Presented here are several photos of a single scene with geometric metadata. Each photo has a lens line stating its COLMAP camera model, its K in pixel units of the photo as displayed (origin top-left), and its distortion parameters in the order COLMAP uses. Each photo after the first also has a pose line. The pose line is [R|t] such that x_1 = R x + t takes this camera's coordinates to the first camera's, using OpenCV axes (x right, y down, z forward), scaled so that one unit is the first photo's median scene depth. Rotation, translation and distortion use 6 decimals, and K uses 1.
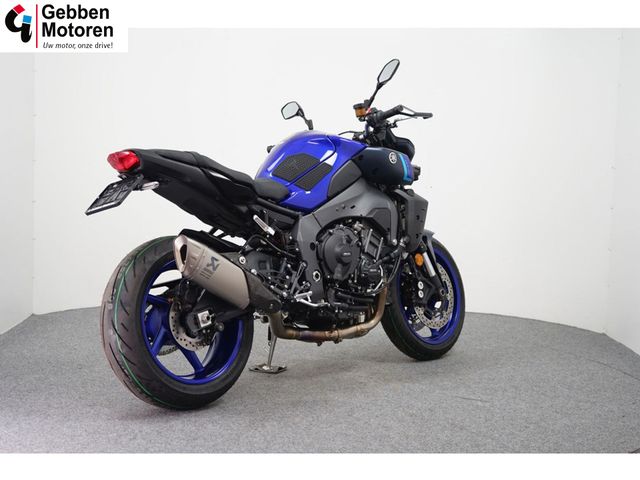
lens RADIAL K [[1021.9, 0, 320.0], [0, 1021.9, 240.0], [0, 0, 1]] dist [0.010695, 0.002829]
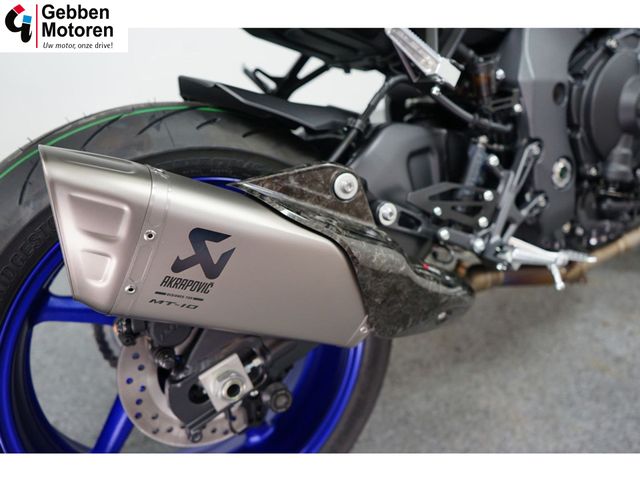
lens RADIAL K [[526.4, 0, 320.0], [0, 526.4, 240.0], [0, 0, 1]] dist [-0.001042, 0.001949]
pose [[0.968873, 0.043153, -0.243769, -0.041982], [0.058016, 0.917690, 0.393040, -0.024374], [0.240665, -0.394948, 0.886621, 0.795611]]
